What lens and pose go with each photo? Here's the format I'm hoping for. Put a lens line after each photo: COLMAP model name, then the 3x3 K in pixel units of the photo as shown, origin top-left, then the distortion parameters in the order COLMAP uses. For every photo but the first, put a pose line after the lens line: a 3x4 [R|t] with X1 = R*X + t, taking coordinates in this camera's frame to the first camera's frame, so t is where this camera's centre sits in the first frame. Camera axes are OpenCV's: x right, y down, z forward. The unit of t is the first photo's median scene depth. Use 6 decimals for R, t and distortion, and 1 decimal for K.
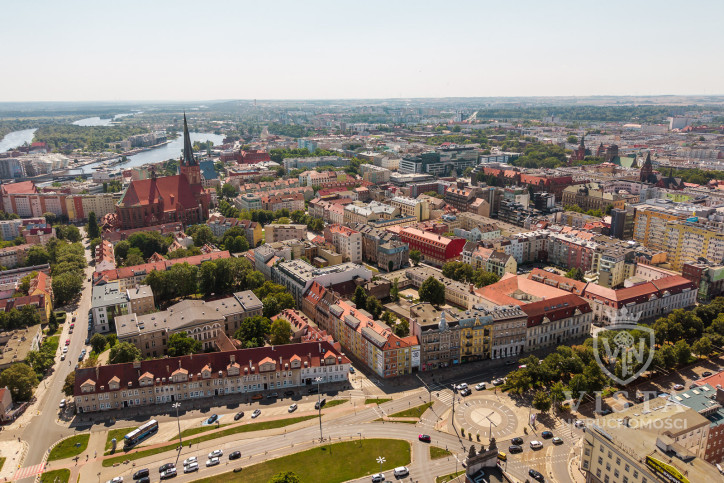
lens RADIAL K [[477.4, 0, 362.0], [0, 477.4, 241.5], [0, 0, 1]] dist [0.036791, -0.047387]
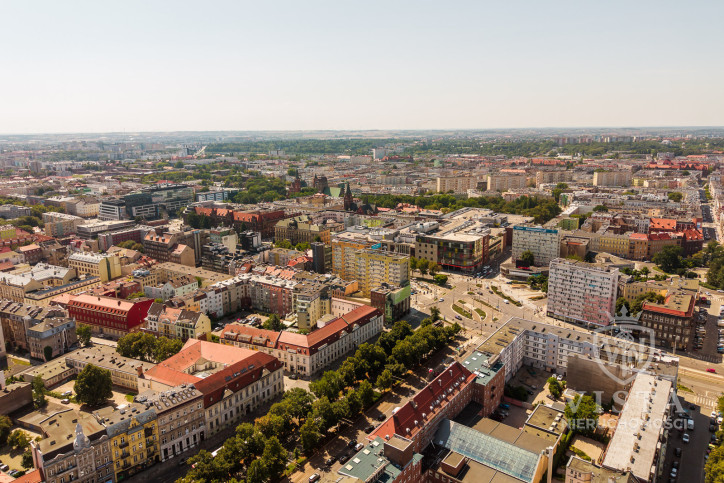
lens RADIAL K [[477.4, 0, 362.0], [0, 477.4, 241.5], [0, 0, 1]] dist [0.036791, -0.047387]
pose [[0.868909, -0.112074, 0.482117, 0.113791], [0.143531, 0.989229, -0.028723, -0.023336], [-0.473705, 0.094156, 0.875636, 0.062905]]
